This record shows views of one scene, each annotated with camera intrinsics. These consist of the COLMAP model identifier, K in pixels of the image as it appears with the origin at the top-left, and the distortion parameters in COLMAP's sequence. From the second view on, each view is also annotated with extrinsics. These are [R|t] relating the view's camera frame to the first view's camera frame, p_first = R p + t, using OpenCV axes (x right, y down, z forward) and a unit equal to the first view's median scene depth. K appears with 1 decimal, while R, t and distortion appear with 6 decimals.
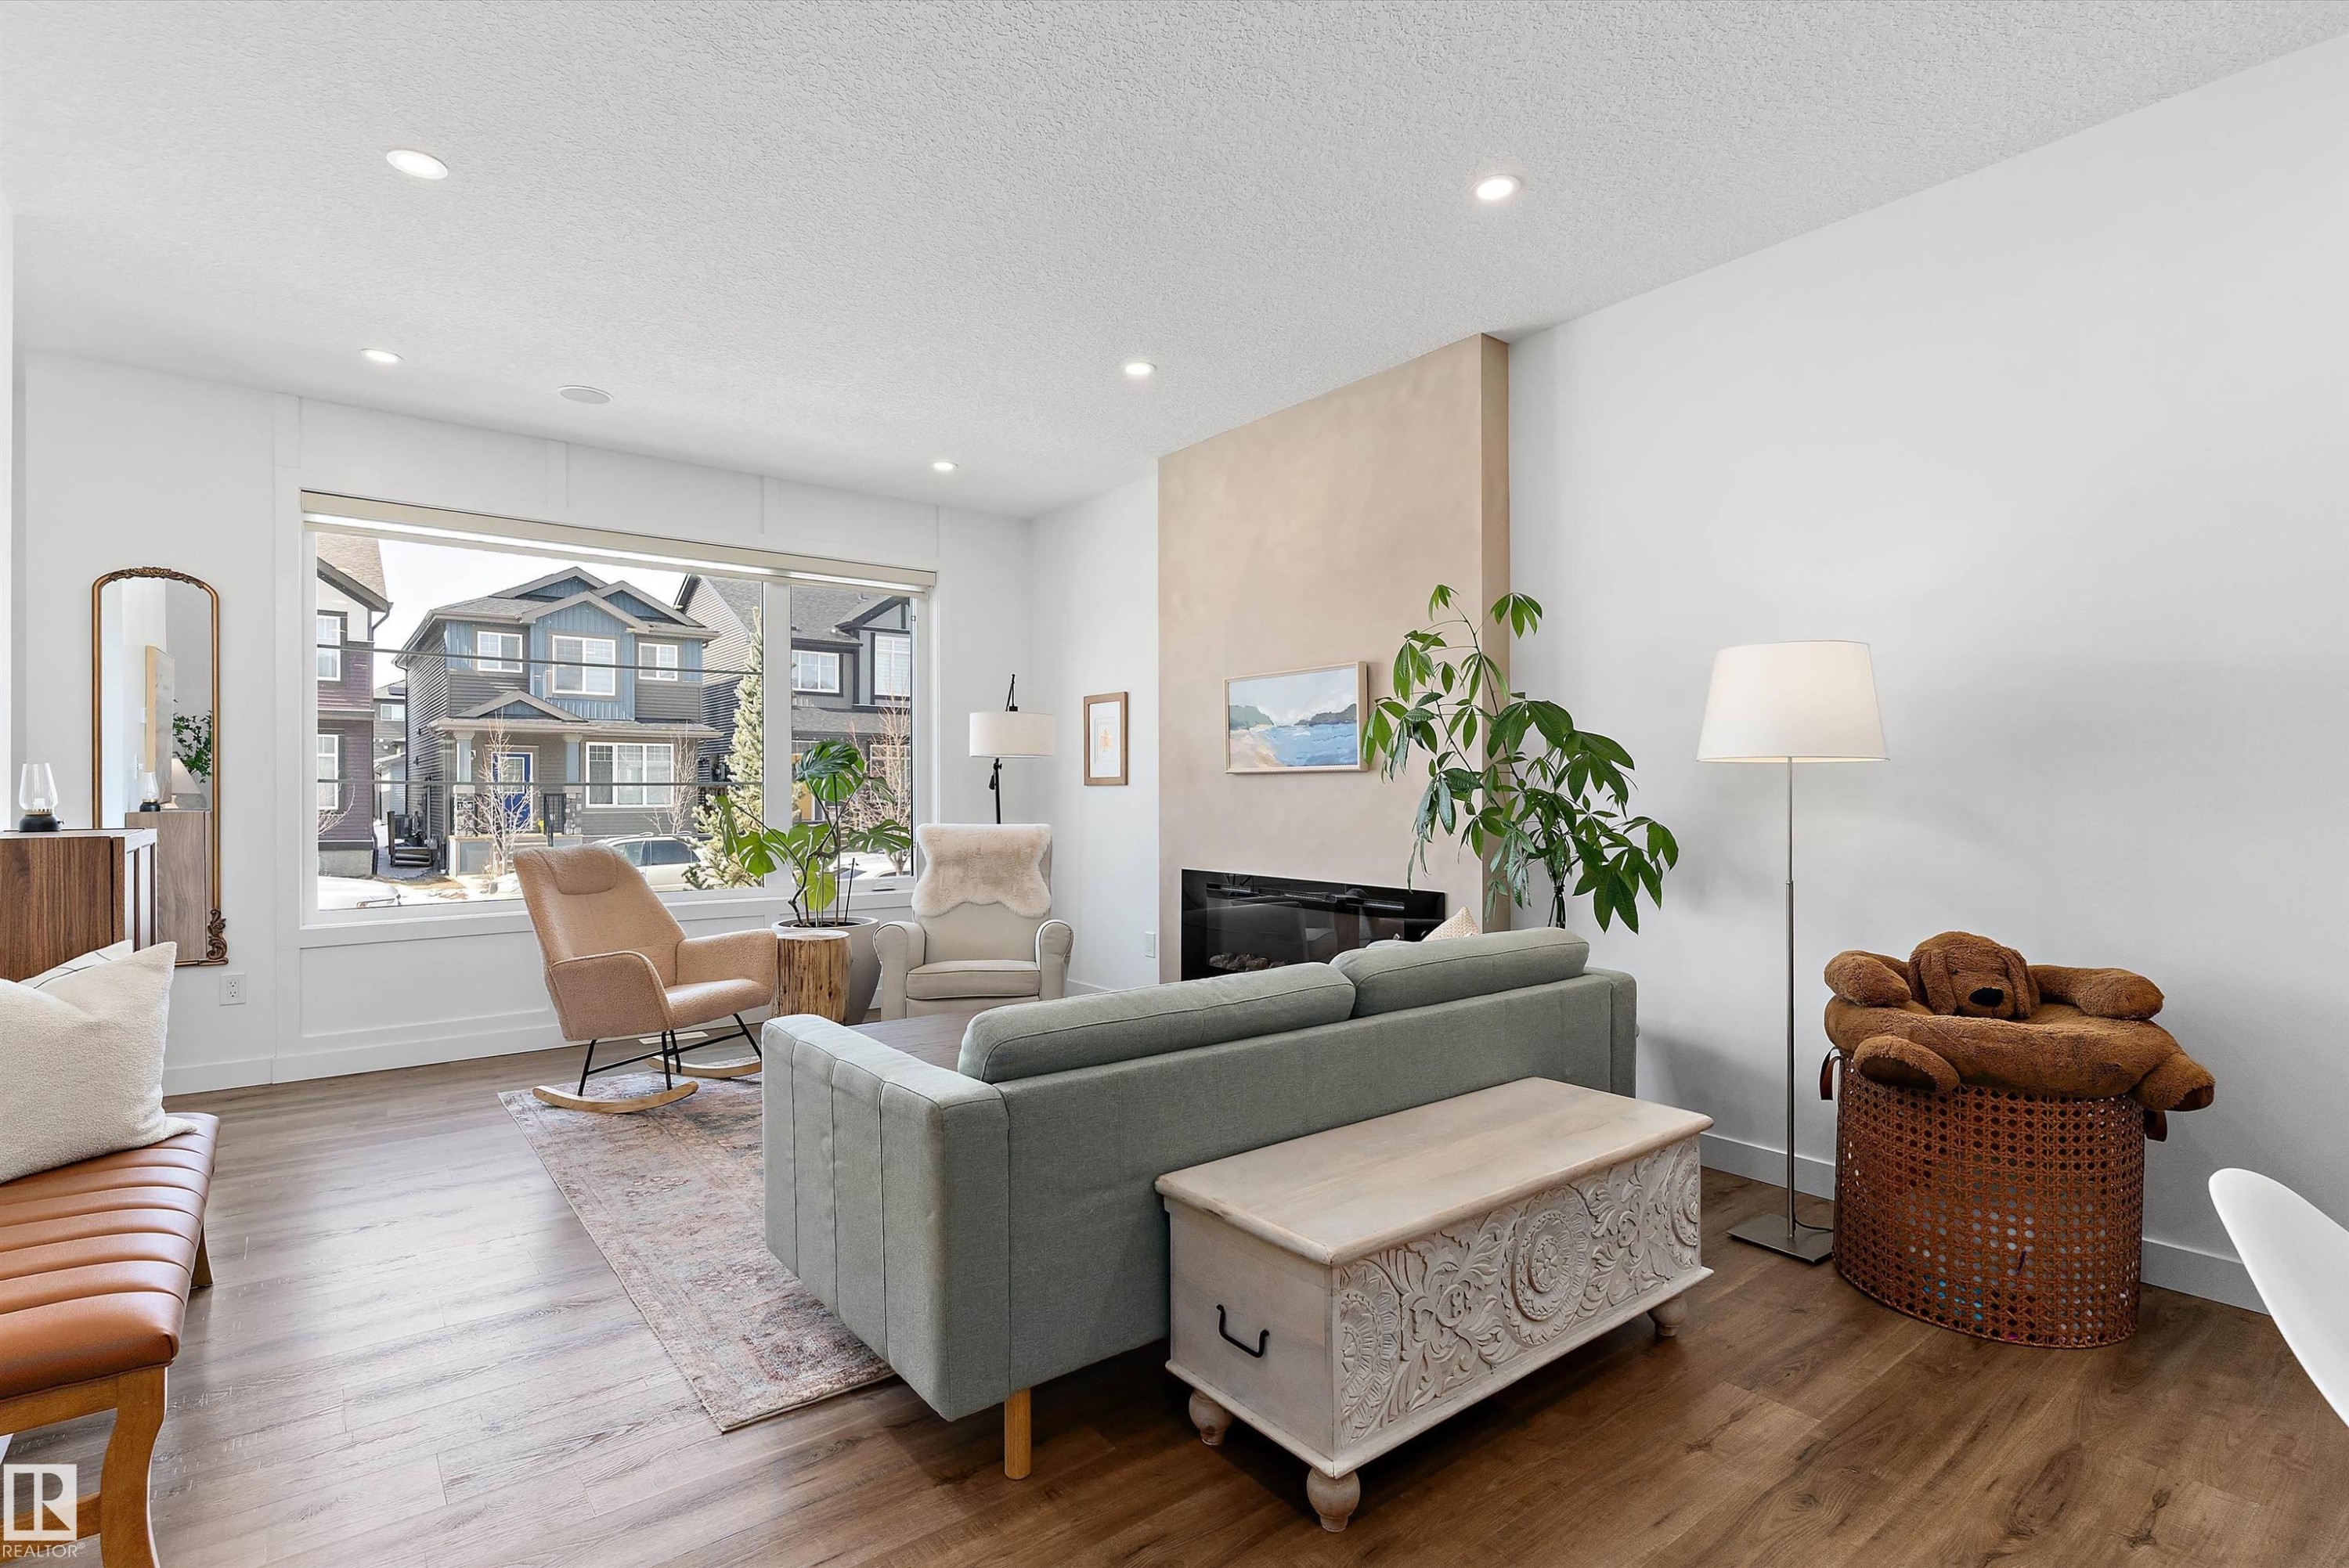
lens RADIAL K [[1159.8, 0, 1181.2], [0, 1159.8, 785.8], [0, 0, 1]] dist [0.005699, 0.000152]
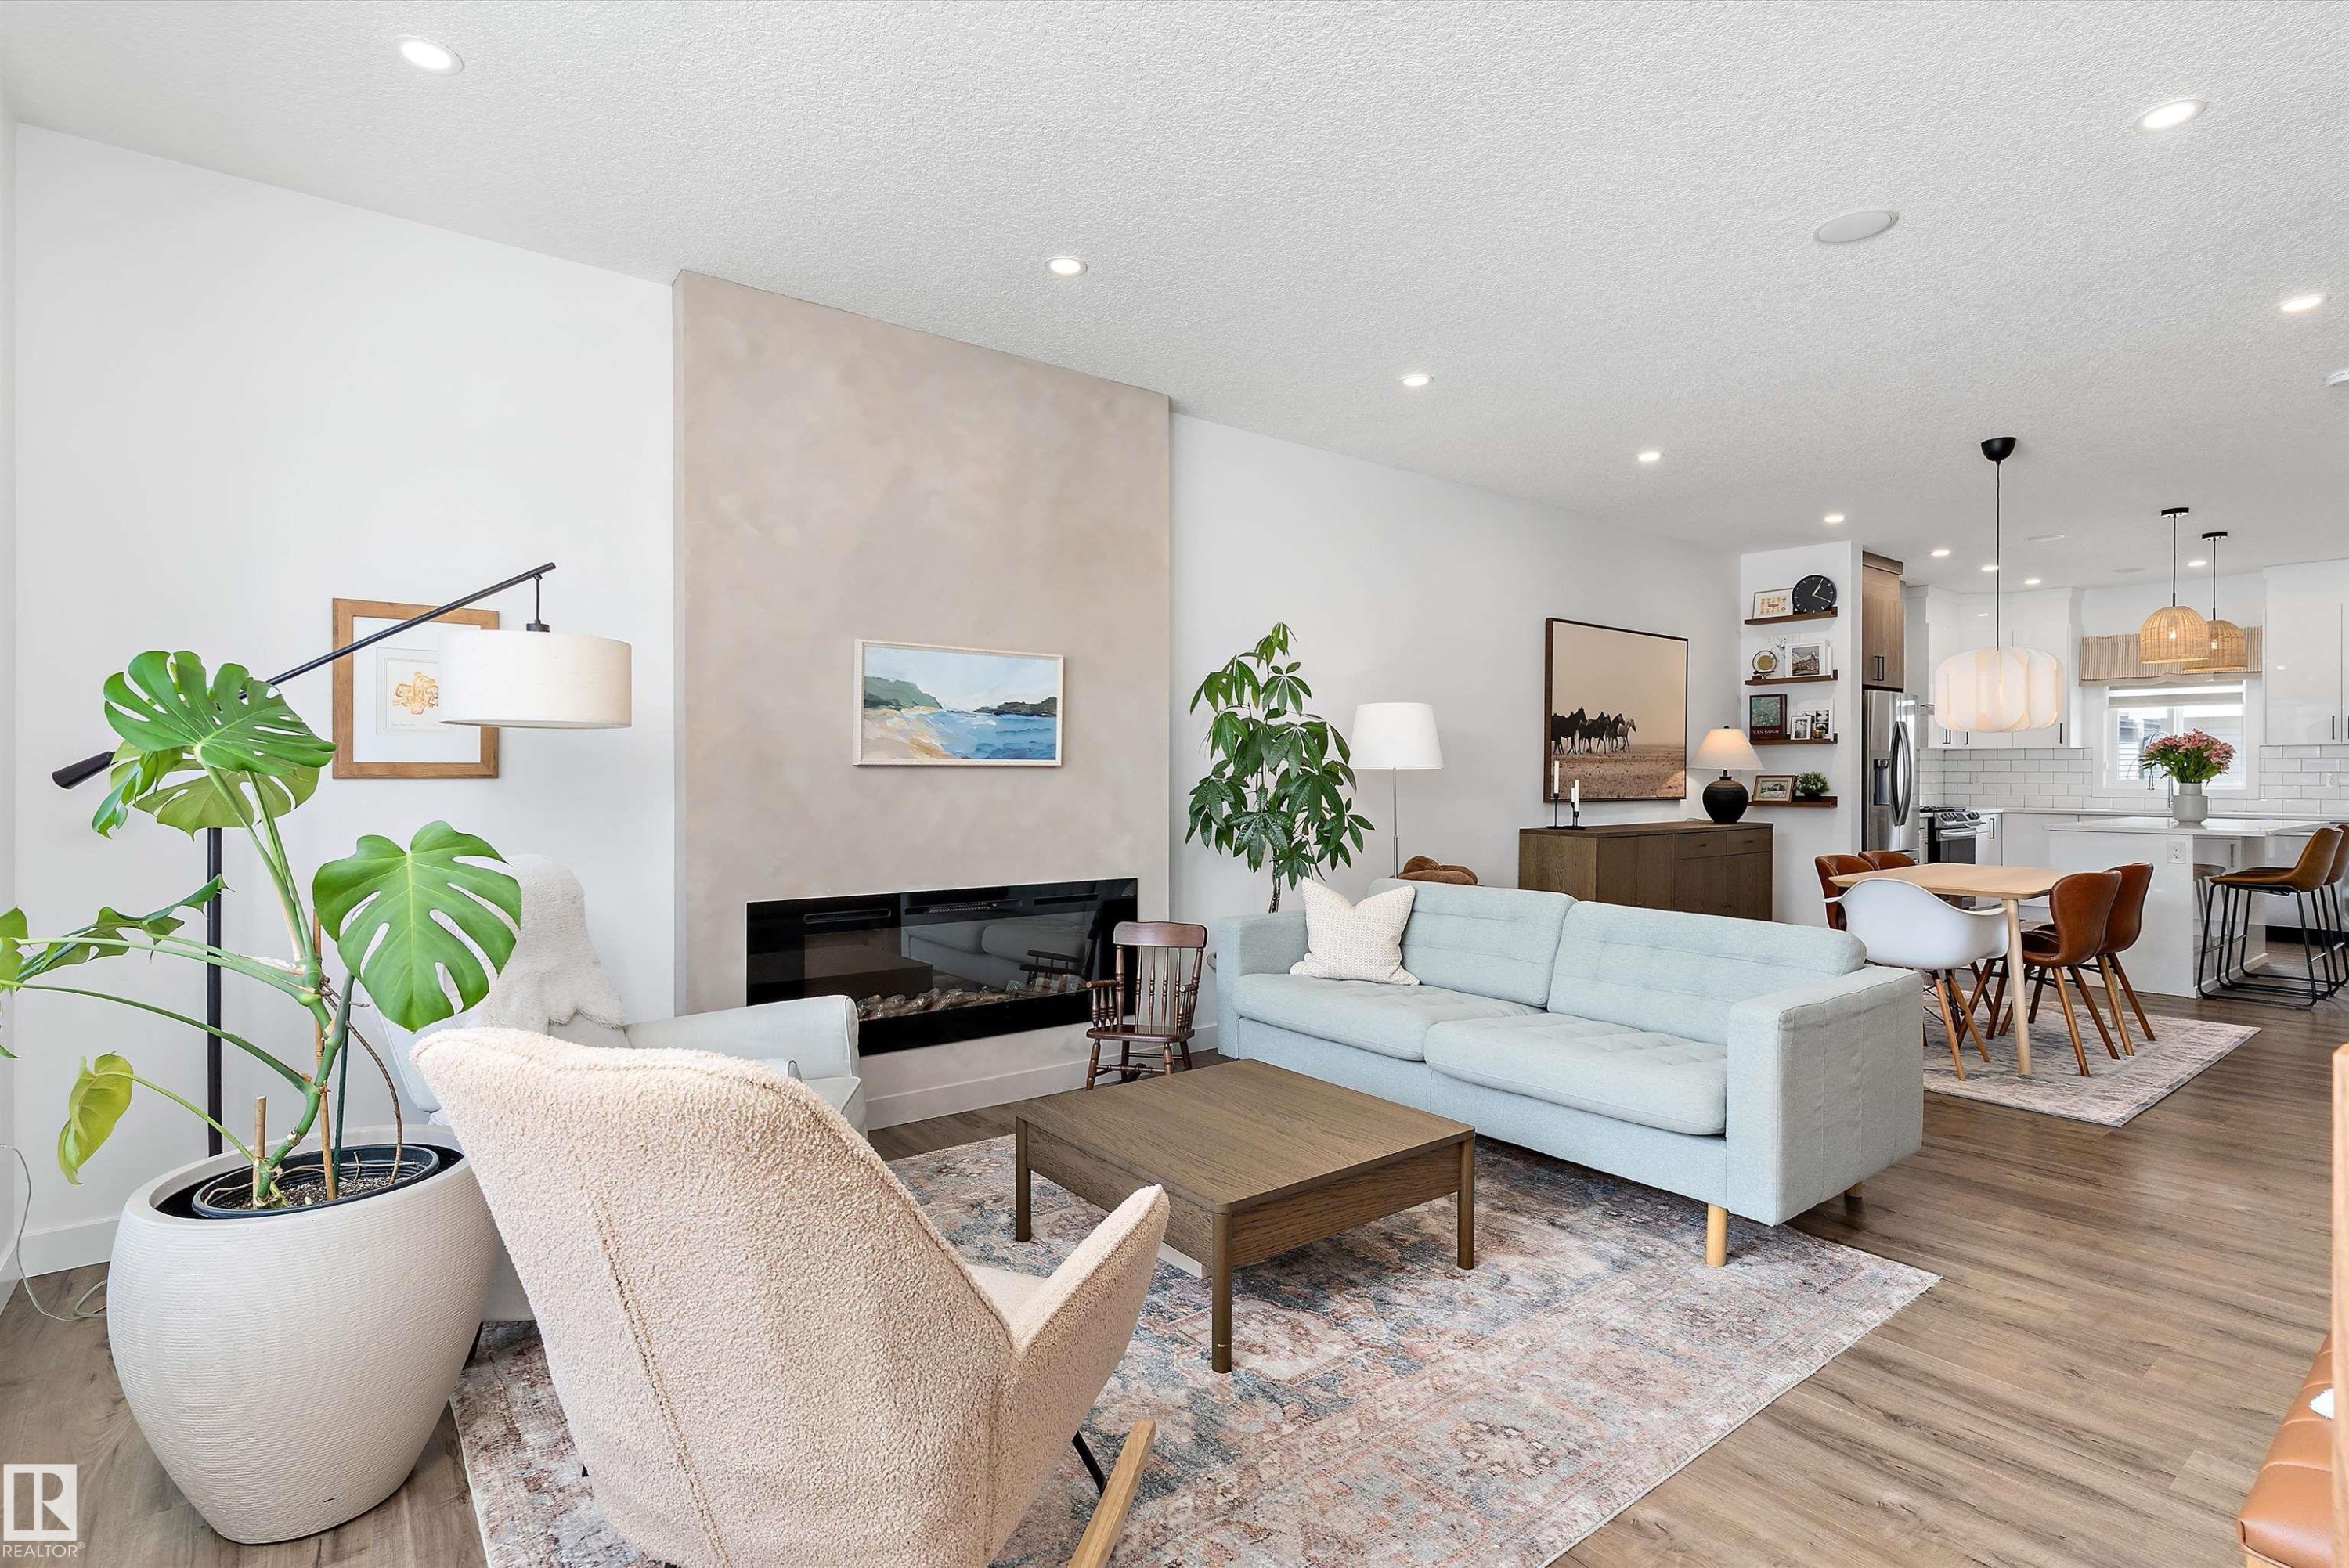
lens RADIAL K [[1130.9, 0, 1174.2], [0, 1130.9, 785.7], [0, 0, 1]] dist [0.000180, 0.000178]
pose [[-0.010426, -0.004140, 0.999937, -0.733639], [-0.004096, 0.999983, 0.004097, -0.000686], [-0.999937, -0.004053, -0.010443, 0.832386]]
